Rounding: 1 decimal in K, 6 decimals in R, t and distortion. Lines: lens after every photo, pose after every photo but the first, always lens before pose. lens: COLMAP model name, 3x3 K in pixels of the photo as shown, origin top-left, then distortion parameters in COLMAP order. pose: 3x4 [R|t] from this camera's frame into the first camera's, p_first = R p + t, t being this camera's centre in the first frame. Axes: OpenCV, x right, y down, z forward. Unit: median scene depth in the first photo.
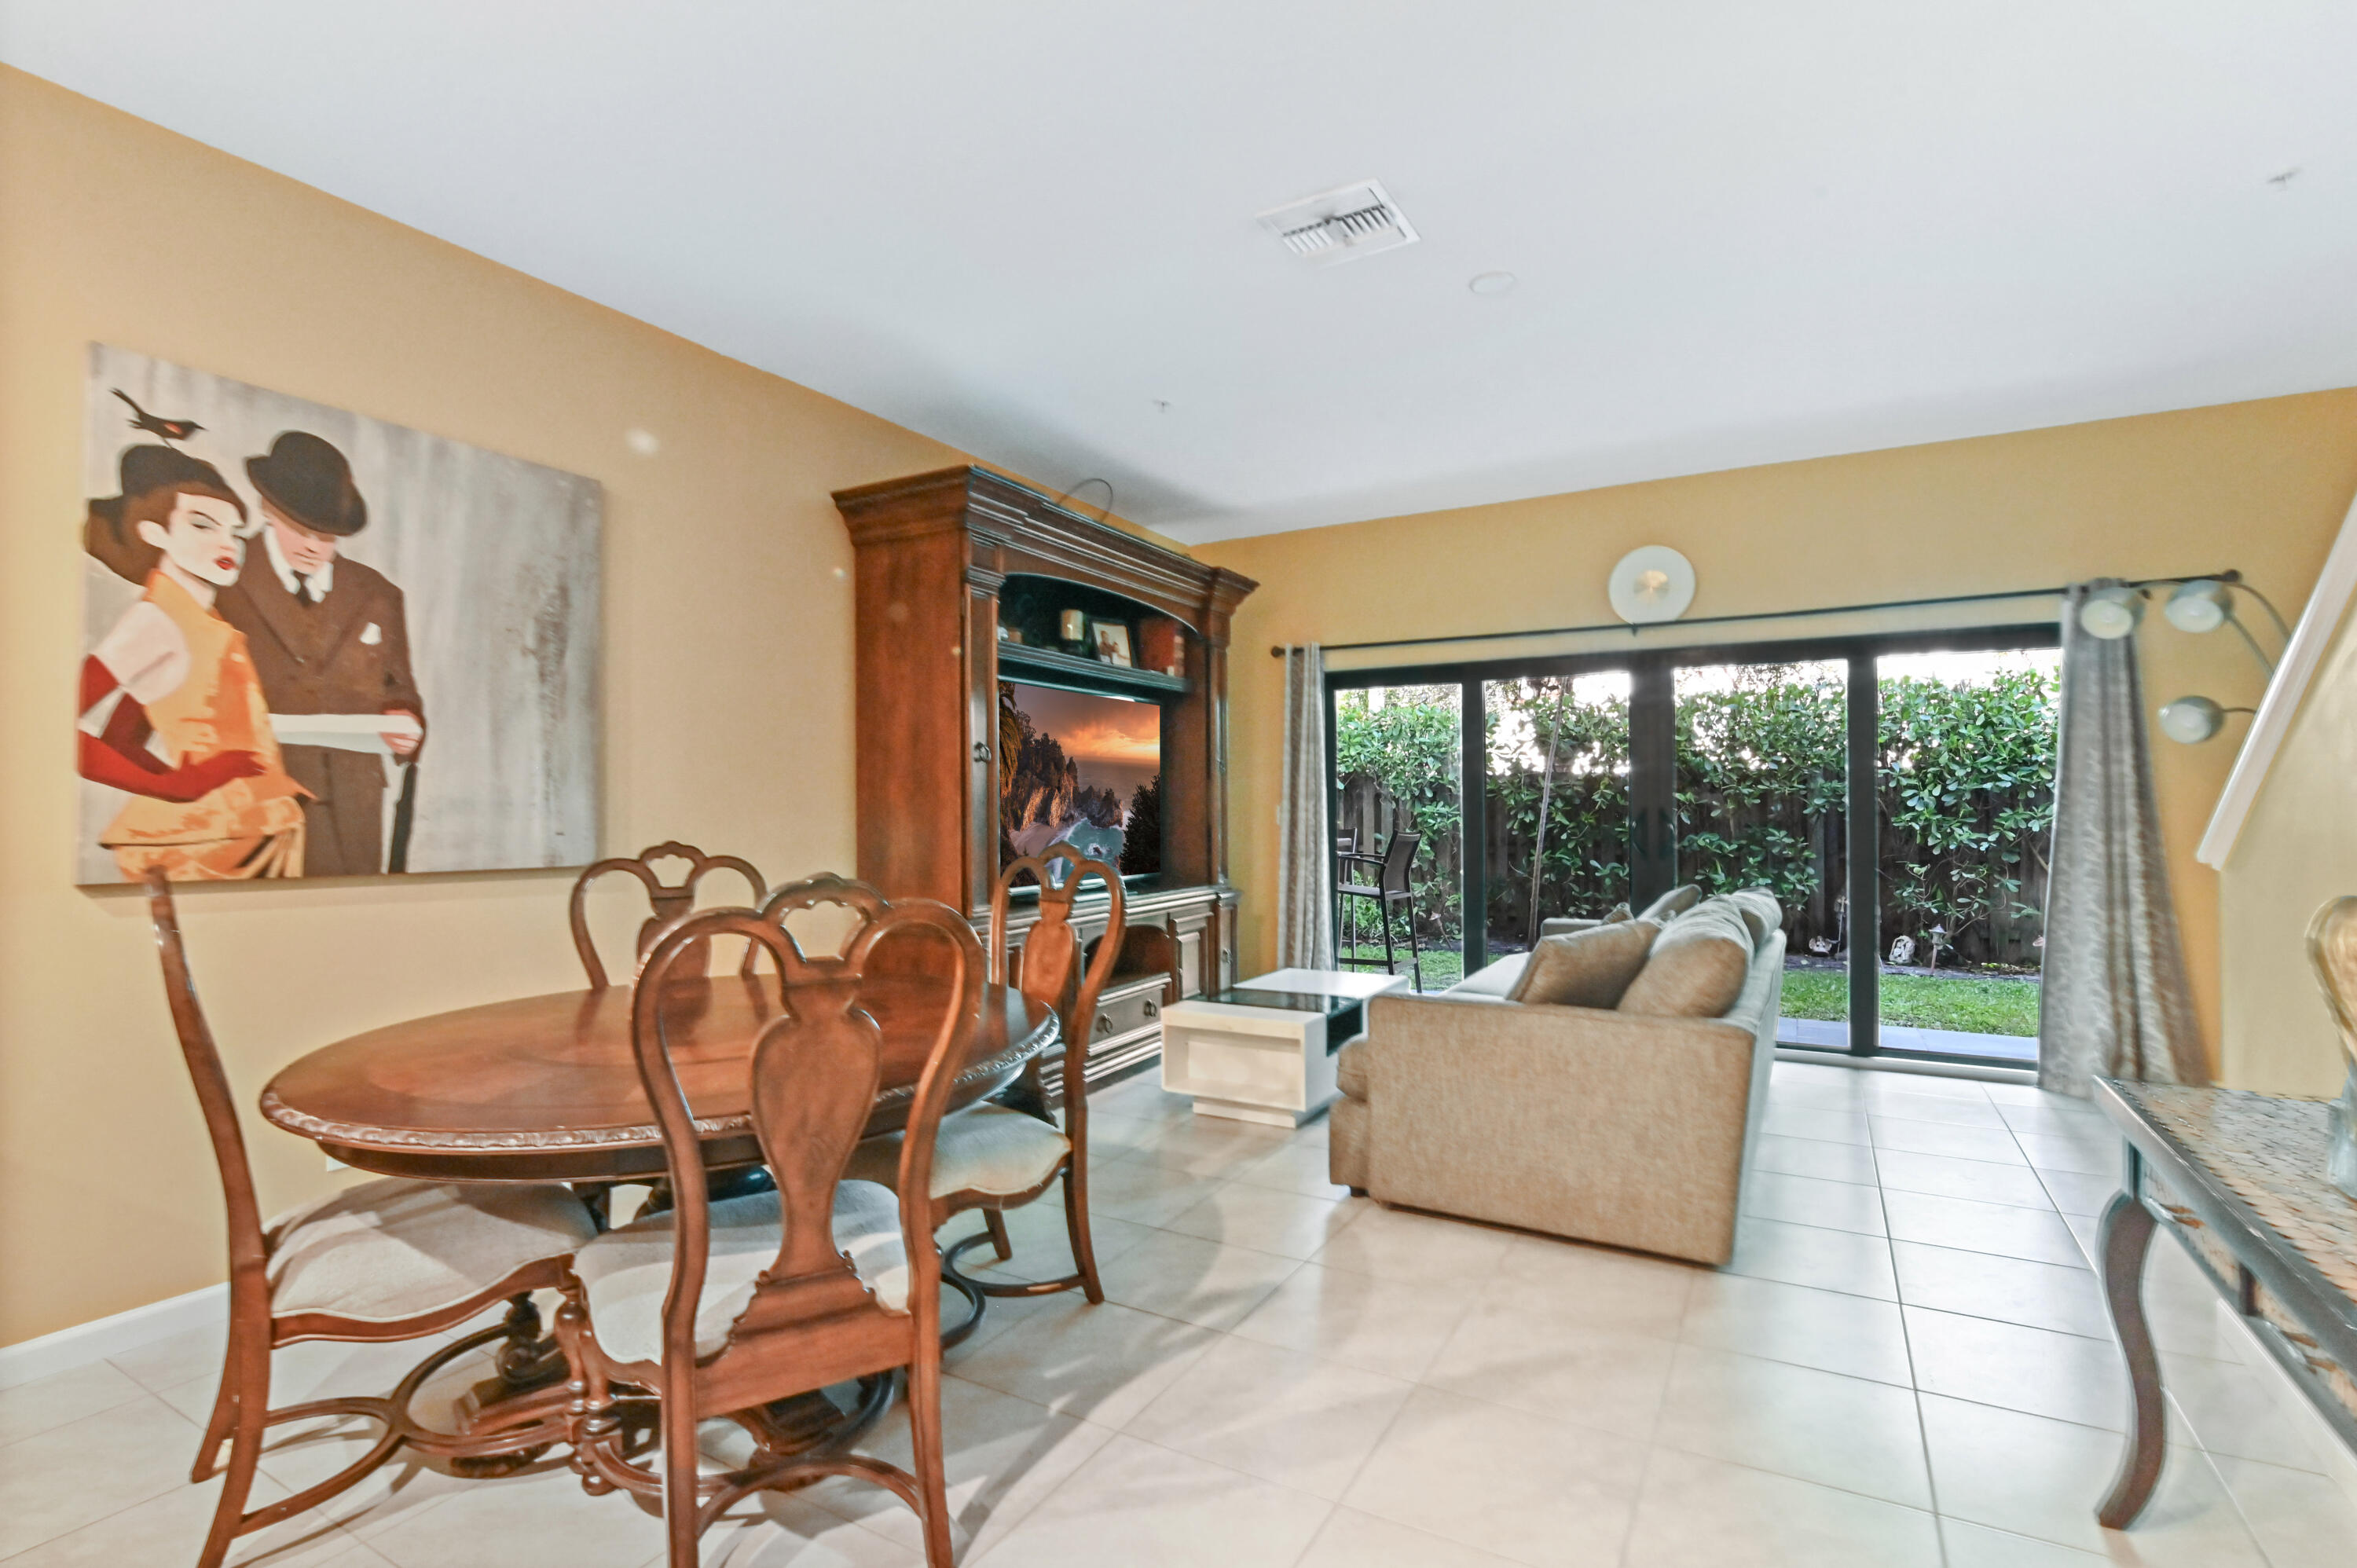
lens RADIAL K [[1097.2, 0, 1179.4], [0, 1097.2, 804.6], [0, 0, 1]] dist [-0.019738, -0.000252]
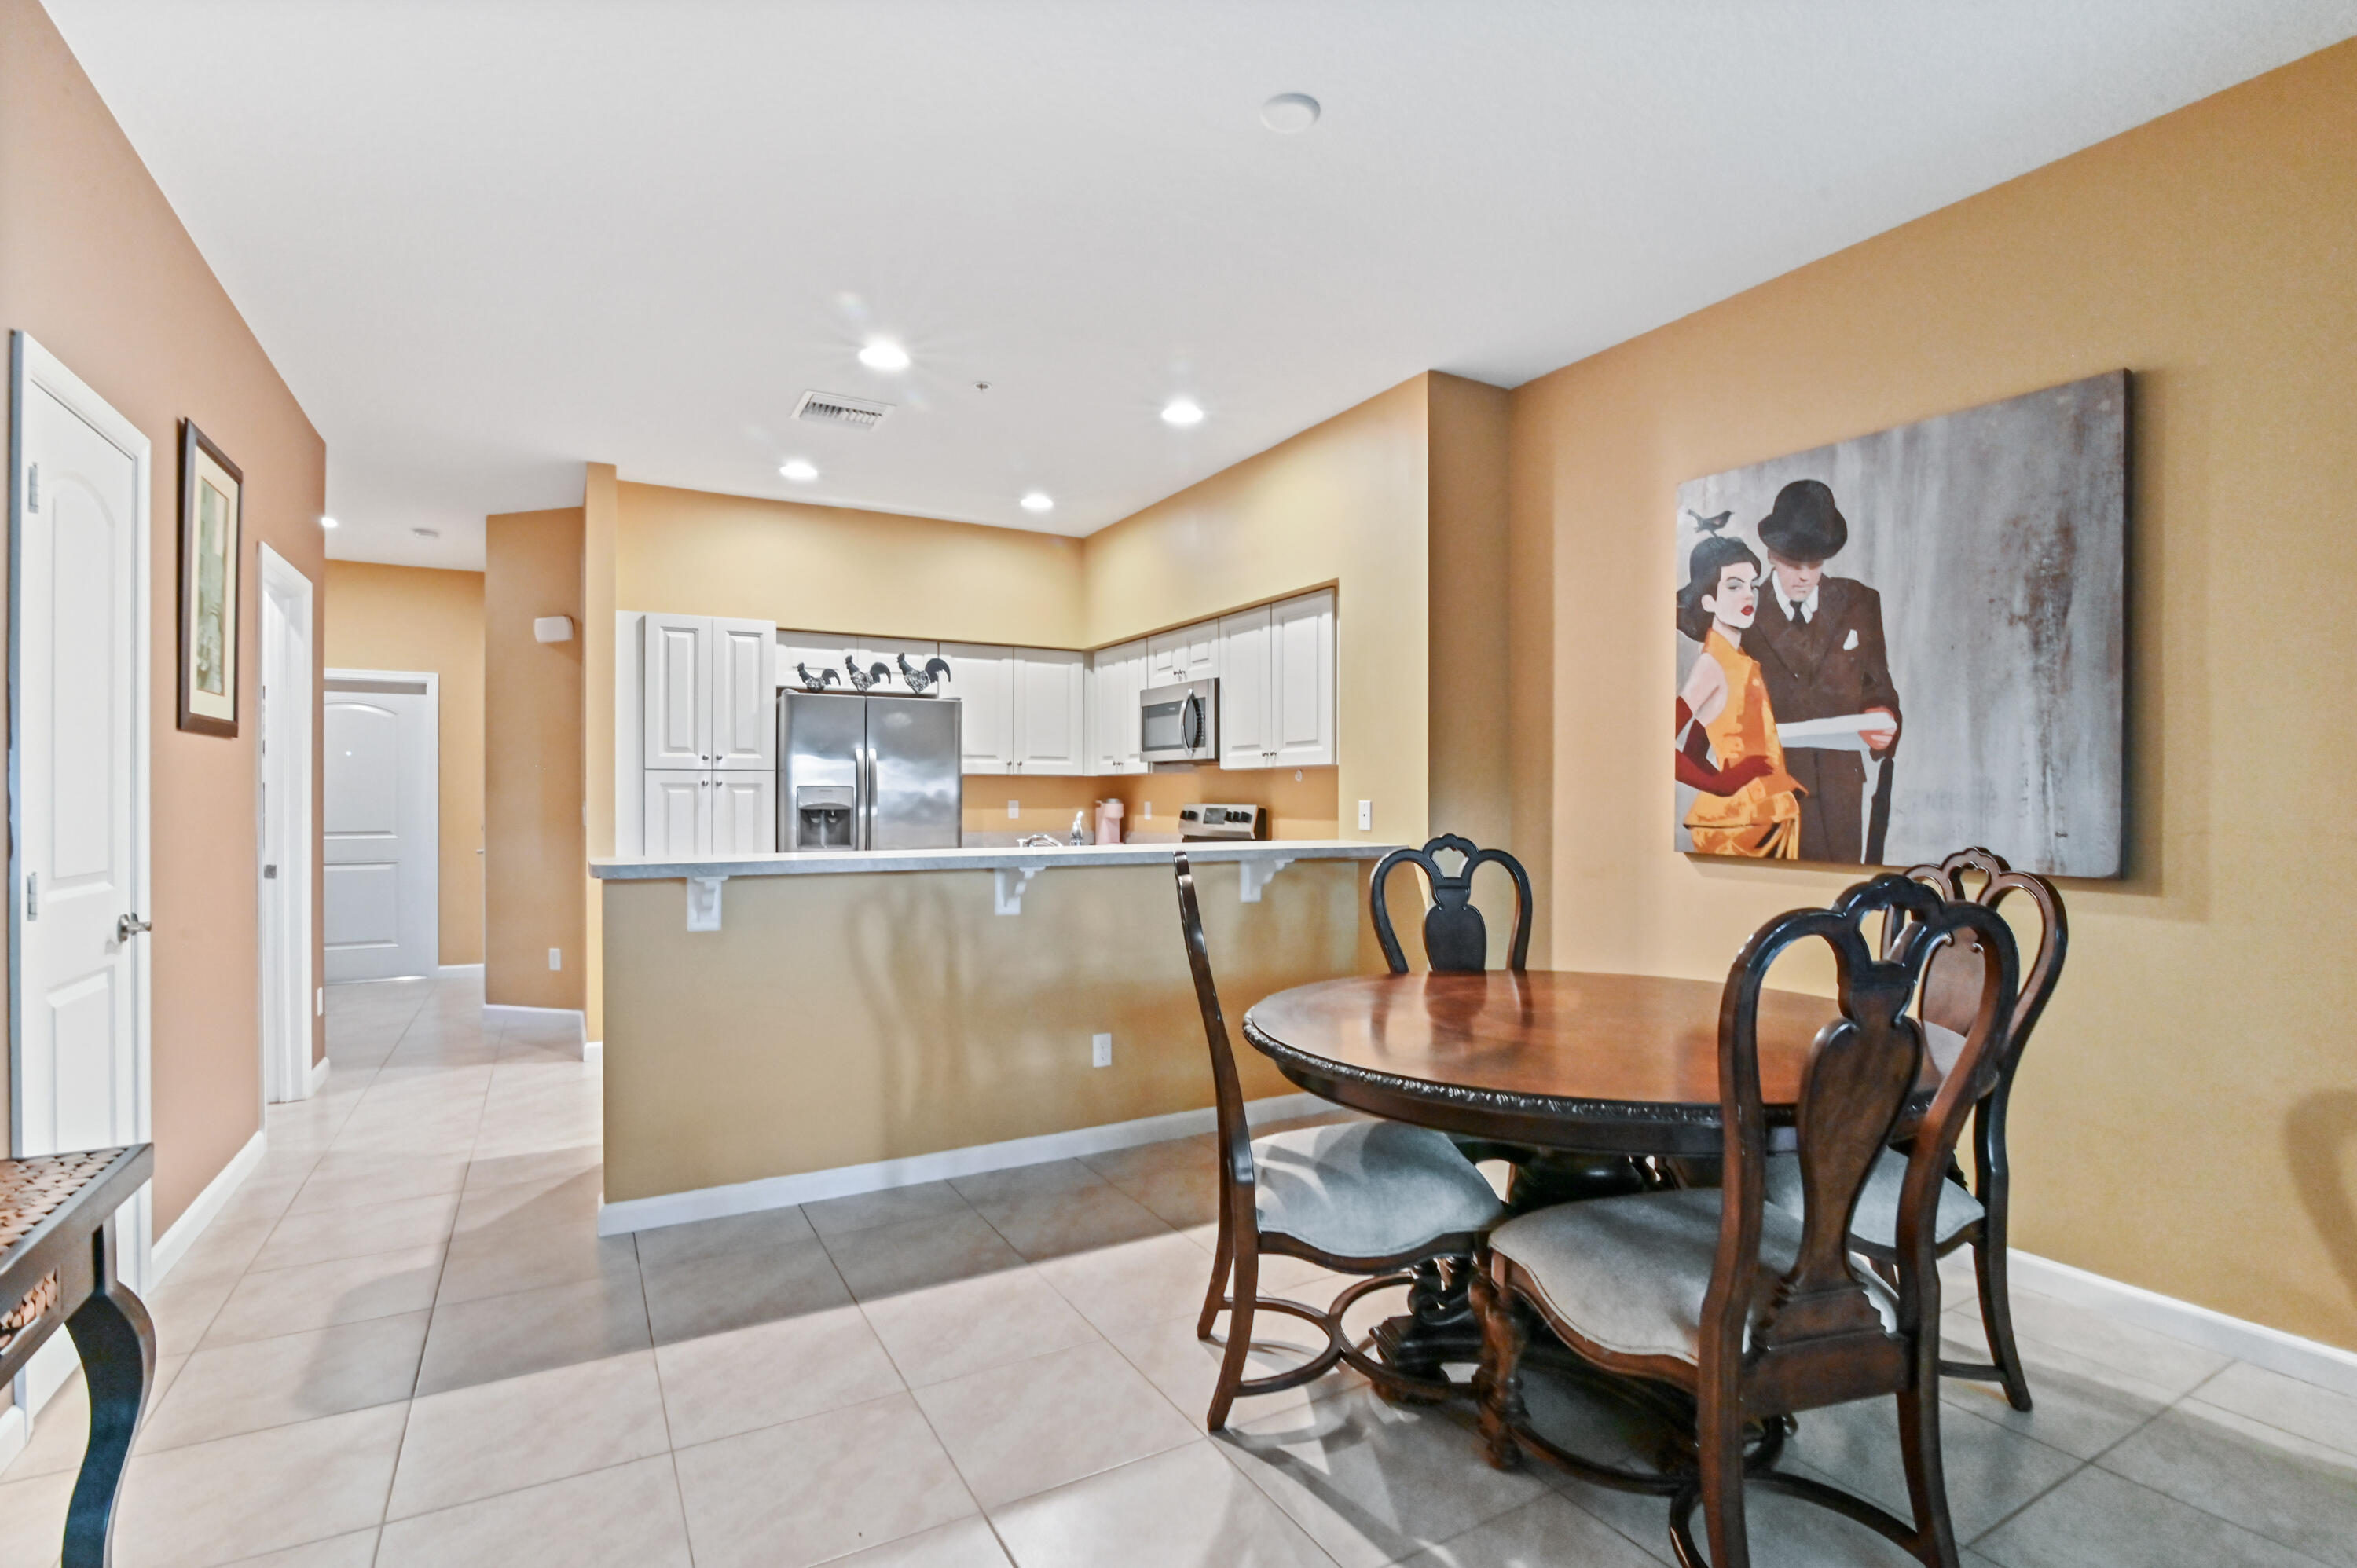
lens RADIAL K [[1113.3, 0, 1199.8], [0, 1113.3, 765.6], [0, 0, 1]] dist [-0.020013, 0.000479]
pose [[-0.498259, -0.014509, -0.866907, 0.355840], [0.007246, 0.999755, -0.020898, -0.009606], [0.866998, -0.016695, -0.498032, 0.663114]]
